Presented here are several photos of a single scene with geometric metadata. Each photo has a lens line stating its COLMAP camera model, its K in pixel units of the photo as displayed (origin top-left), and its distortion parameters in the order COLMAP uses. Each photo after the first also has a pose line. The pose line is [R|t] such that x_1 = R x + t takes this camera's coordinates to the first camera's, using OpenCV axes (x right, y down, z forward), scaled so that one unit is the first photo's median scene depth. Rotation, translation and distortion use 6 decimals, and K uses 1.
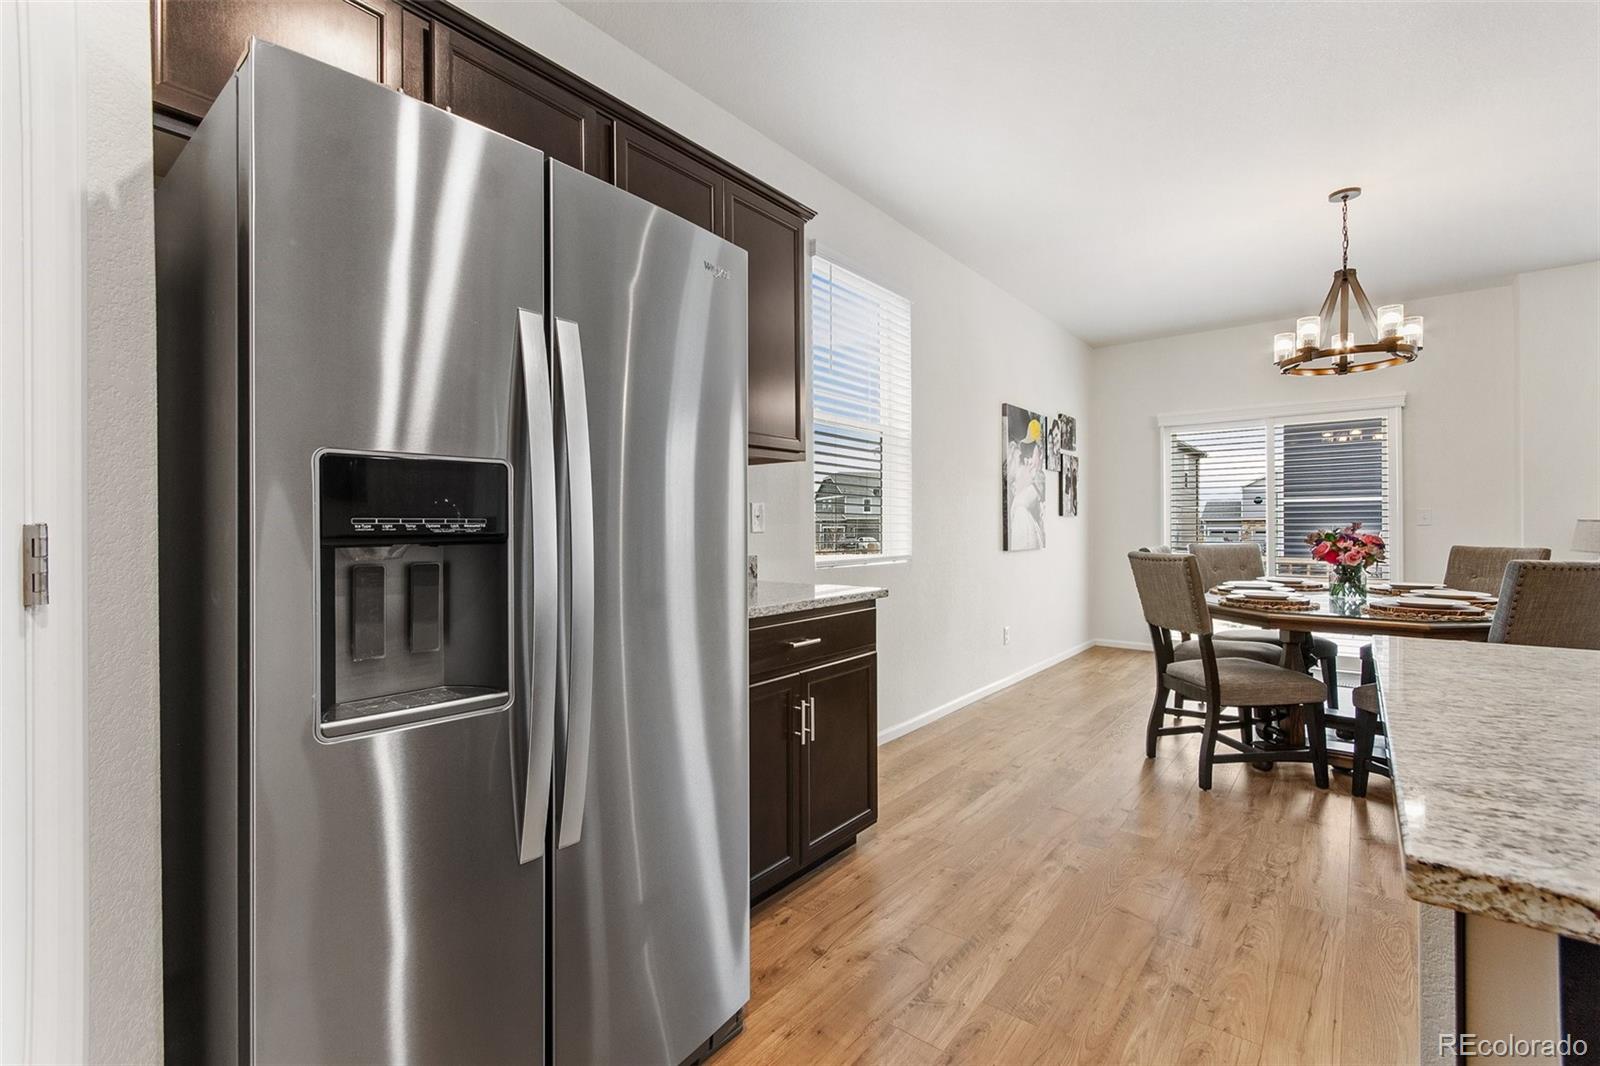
lens RADIAL K [[707.9, 0, 803.8], [0, 707.9, 522.9], [0, 0, 1]] dist [-0.001724, -0.001230]
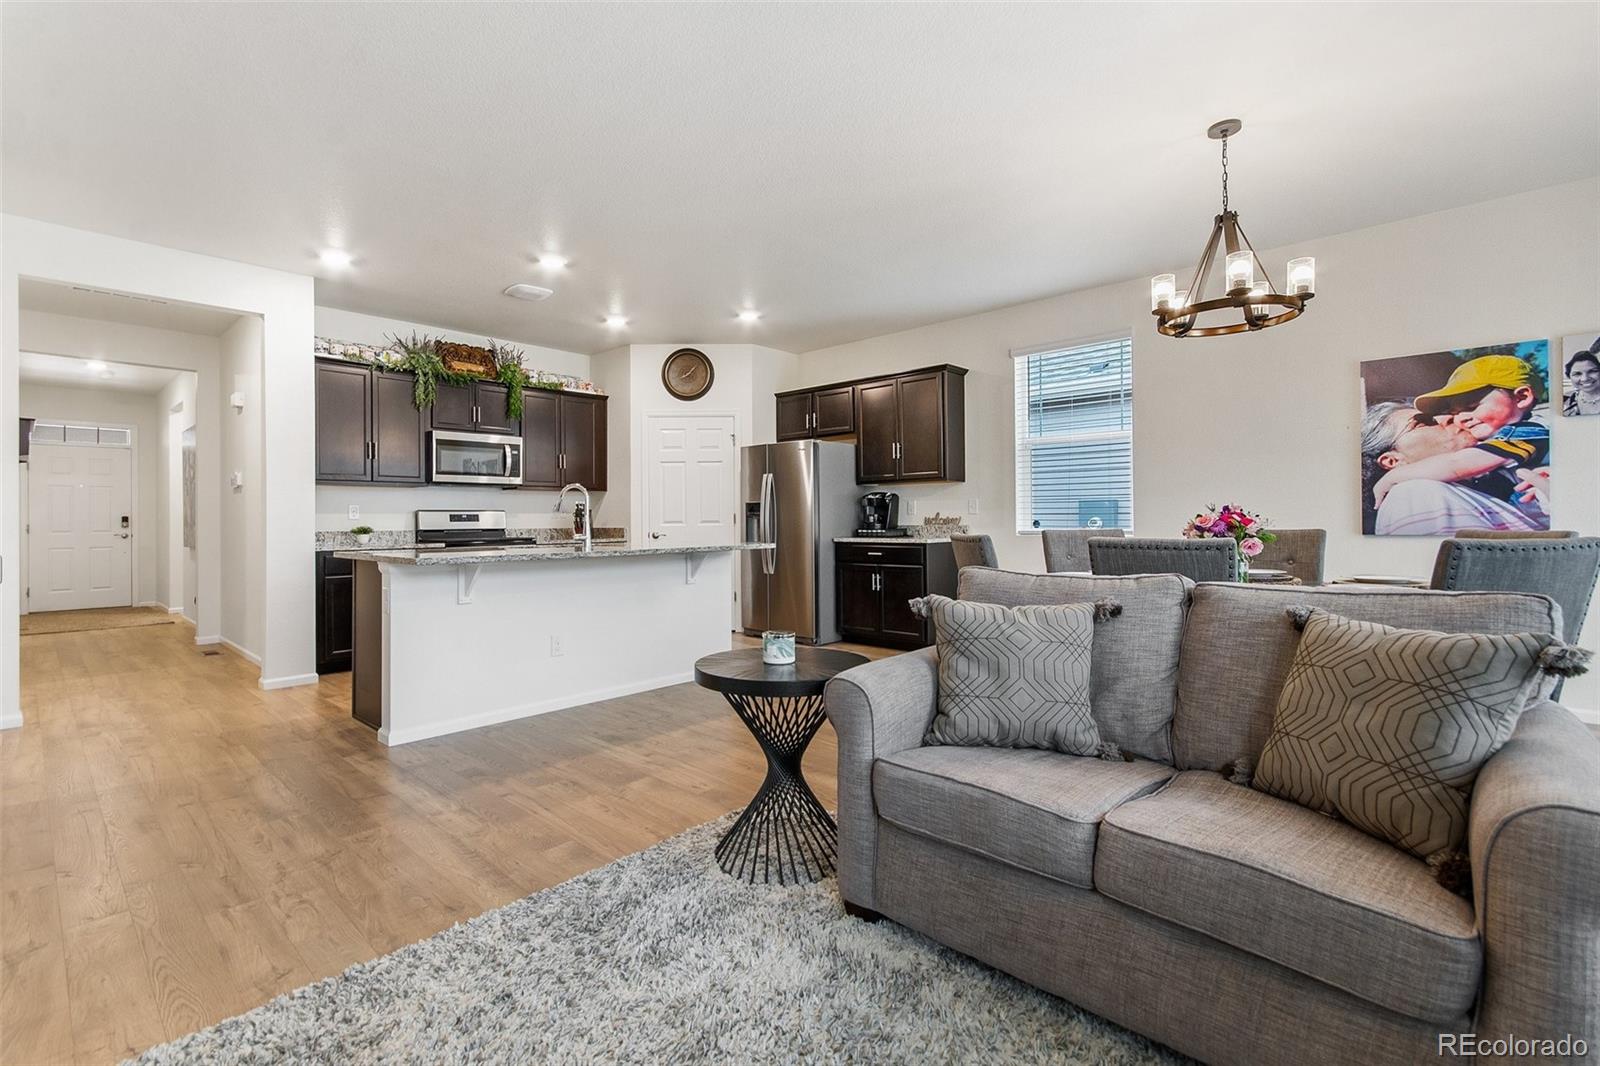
lens RADIAL K [[707.9, 0, 800.9], [0, 707.9, 518.4], [0, 0, 1]] dist [-0.001724, -0.001230]
pose [[-0.089577, 0.002415, -0.995977, 1.689863], [0.012526, 0.999921, 0.001298, 0.014217], [0.995901, -0.012359, -0.089600, 0.568465]]
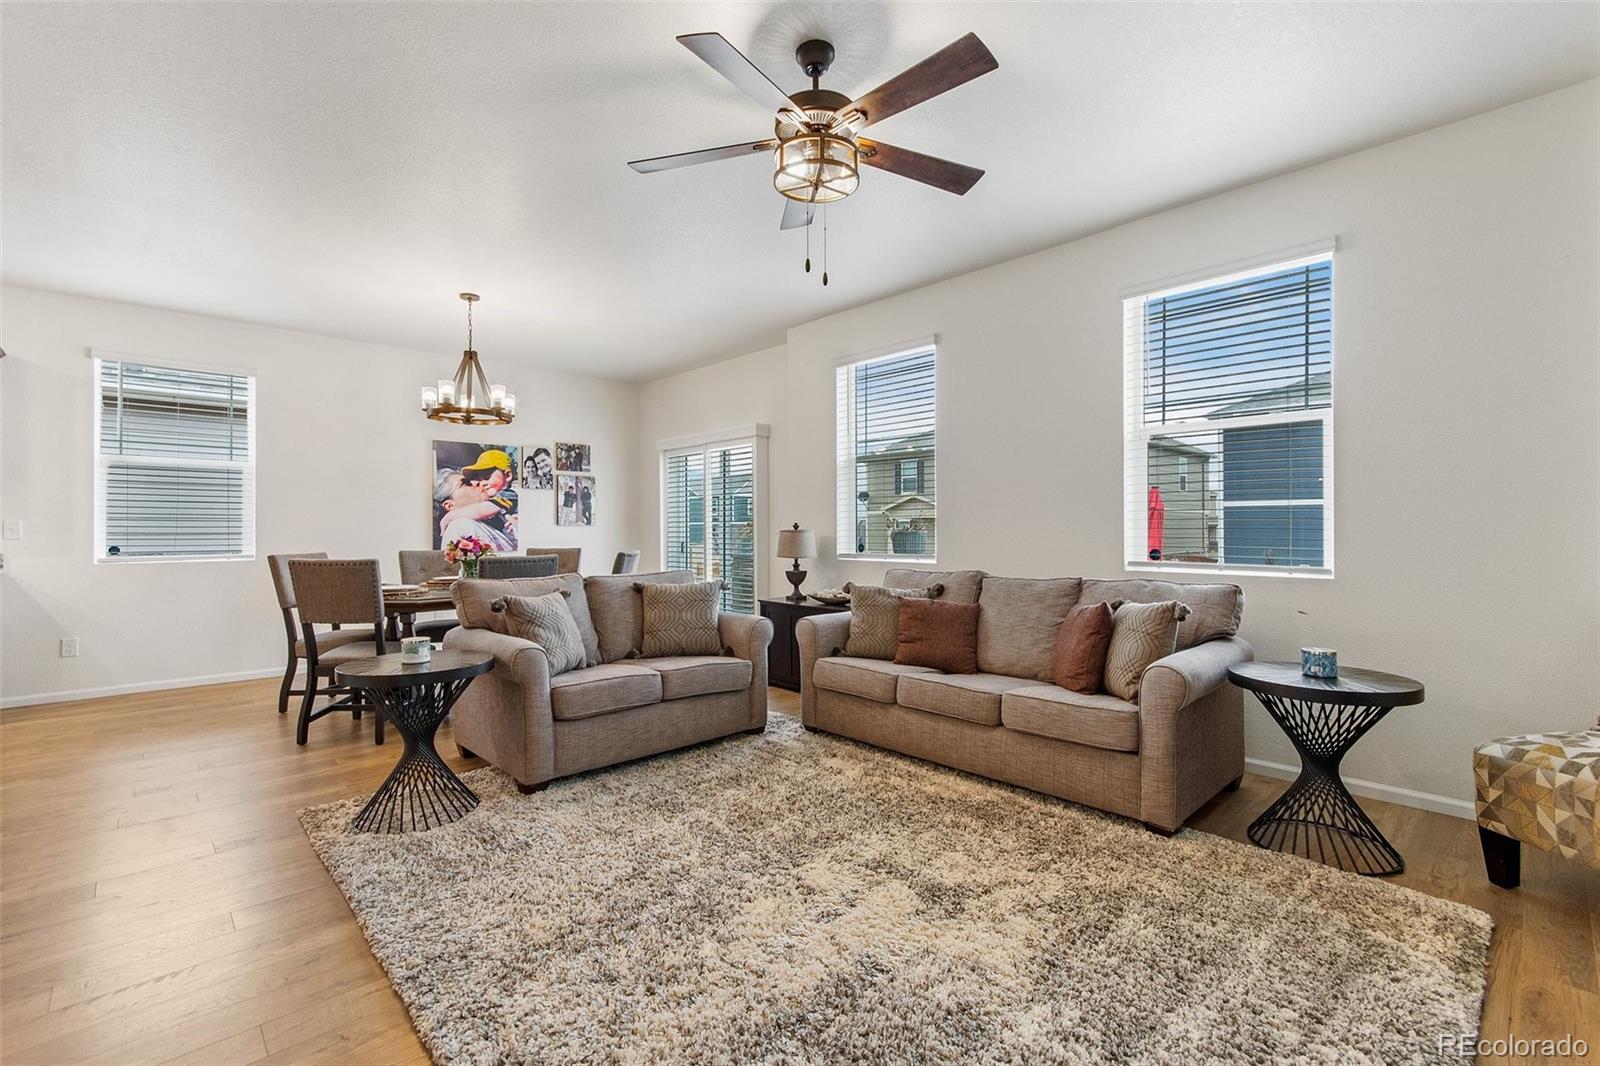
lens RADIAL K [[707.9, 0, 787.4], [0, 707.9, 528.1], [0, 0, 1]] dist [-0.001724, -0.001230]
pose [[0.989746, 0.000452, -0.142840, 1.583073], [-0.000038, 0.999996, 0.002904, -0.013862], [0.142841, -0.002869, 0.989742, -0.285112]]
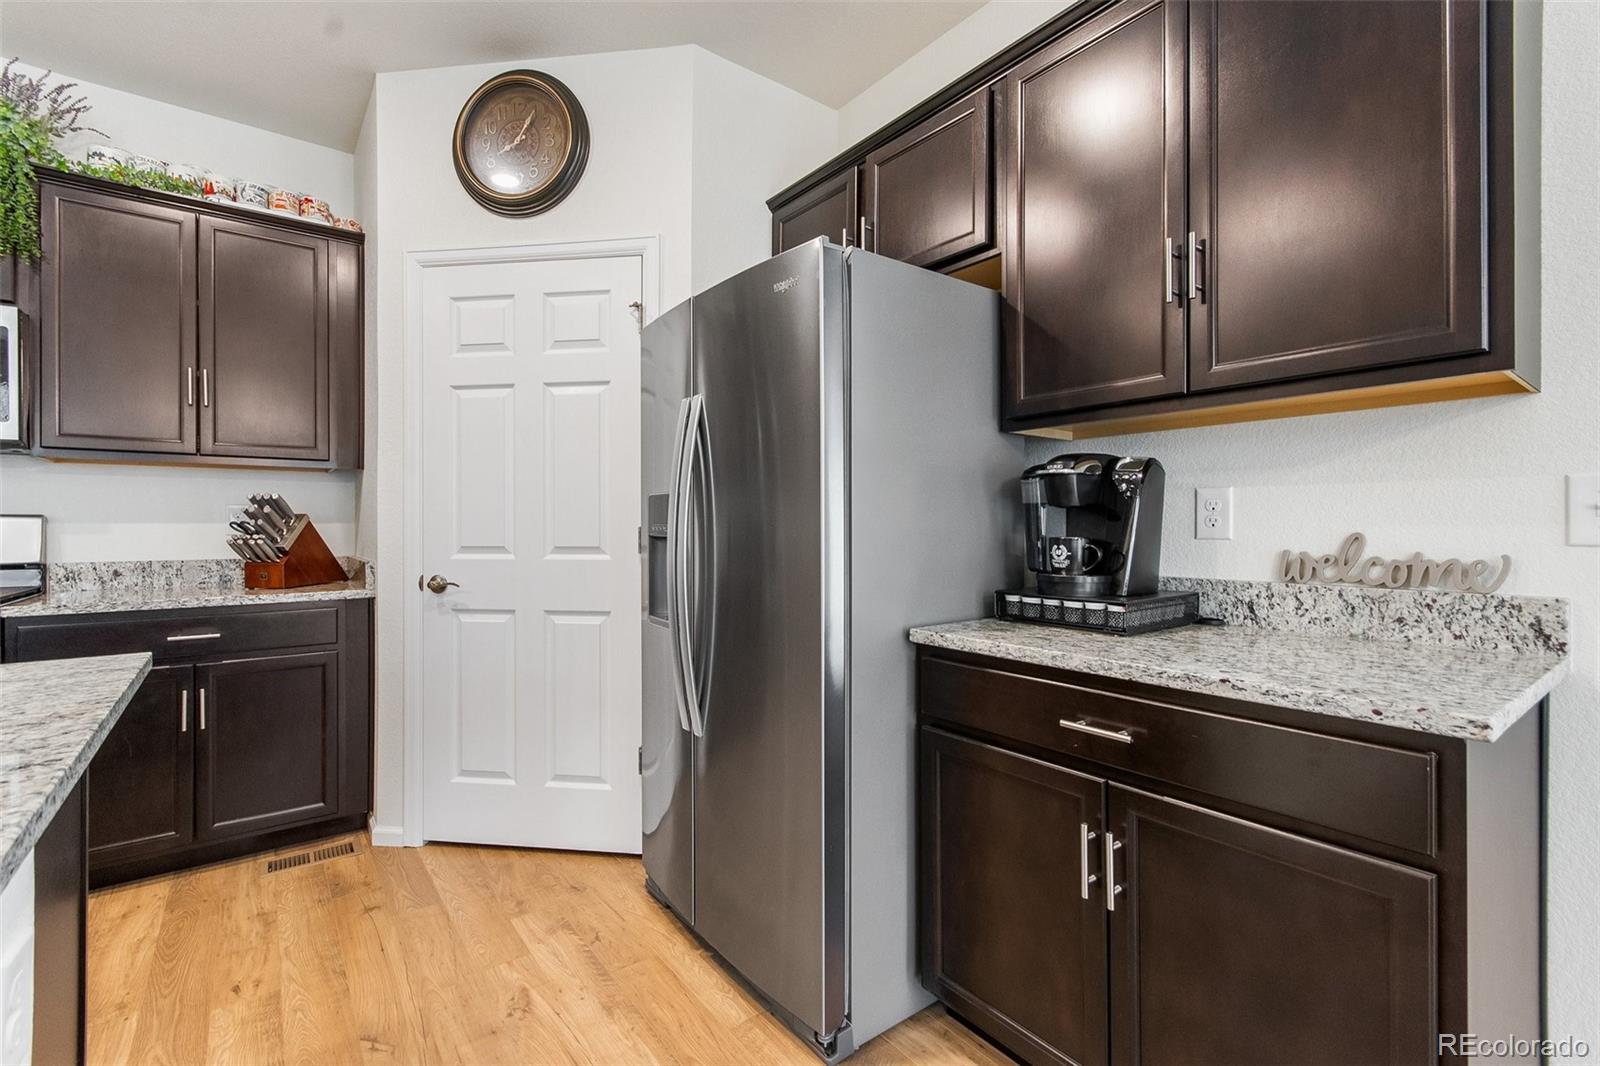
lens RADIAL K [[707.9, 0, 809.9], [0, 707.9, 522.0], [0, 0, 1]] dist [-0.001724, -0.001230]
pose [[-0.240666, 0.007765, -0.970577, 0.375219], [0.007994, 0.999950, 0.006018, -0.006222], [0.970575, -0.006310, -0.240716, 0.538520]]
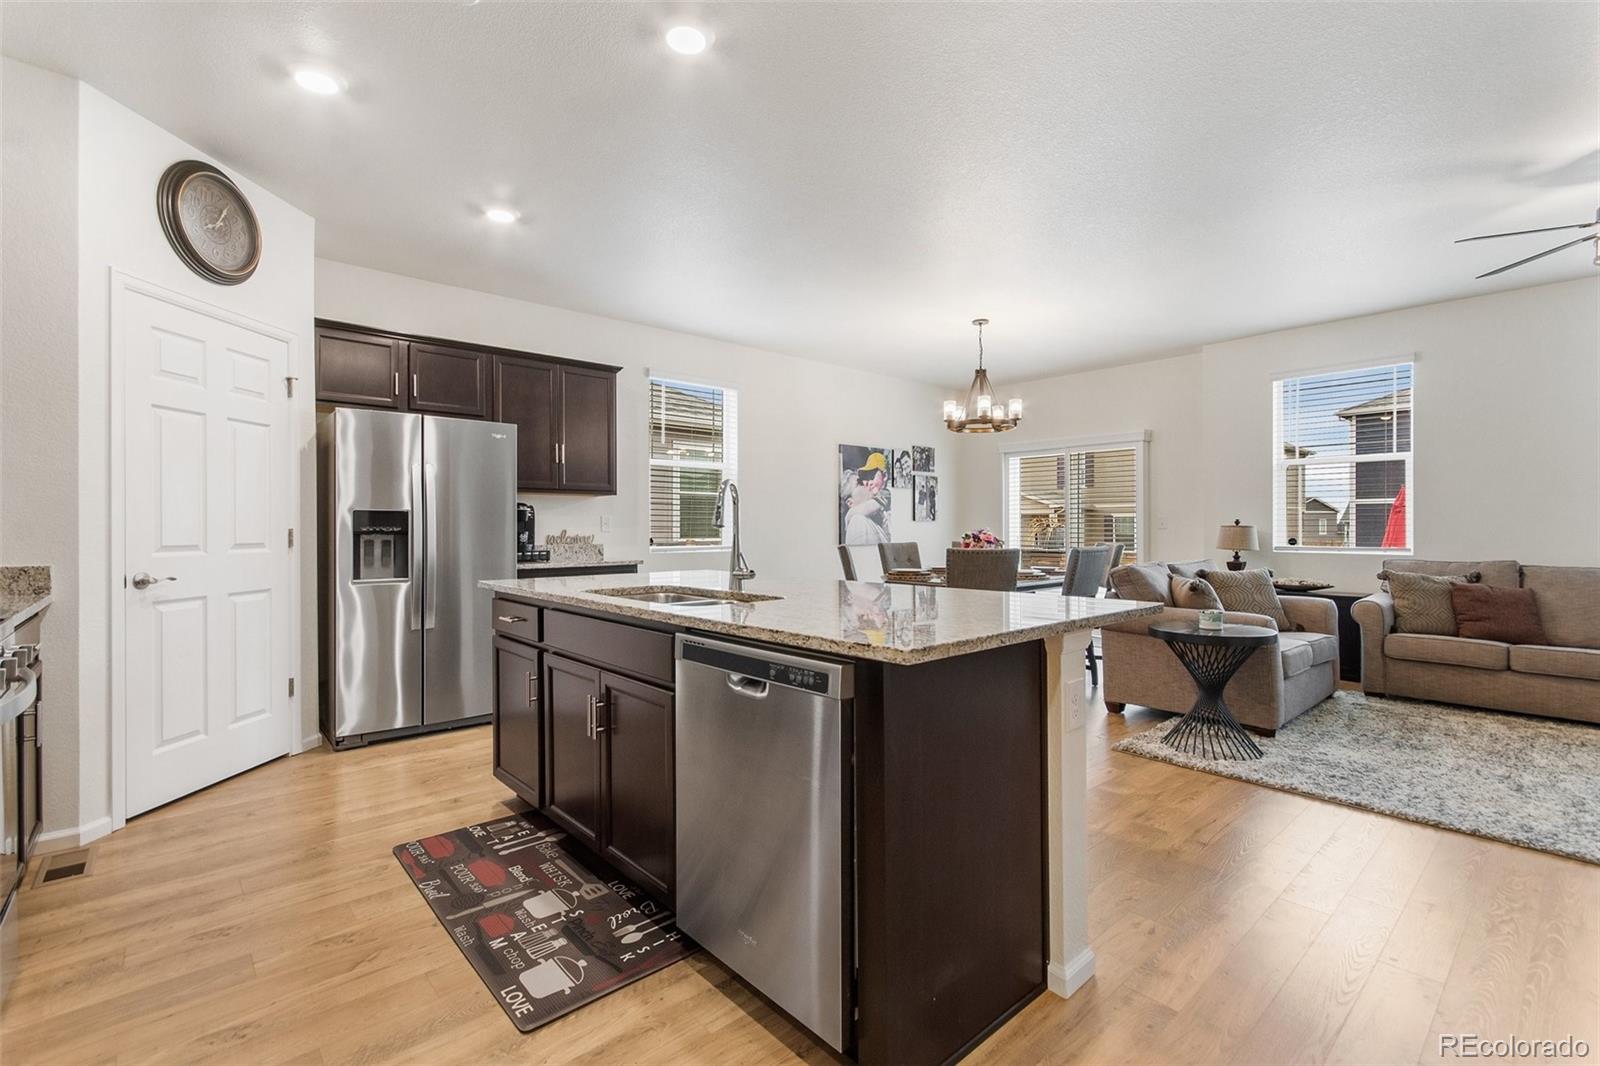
lens RADIAL K [[707.9, 0, 800.0], [0, 707.9, 526.1], [0, 0, 1]] dist [-0.001724, -0.001230]
pose [[0.986283, 0.003761, -0.165022, 0.627739], [-0.002958, 0.999983, 0.005116, -0.010107], [0.165038, -0.004558, 0.986277, -0.640782]]
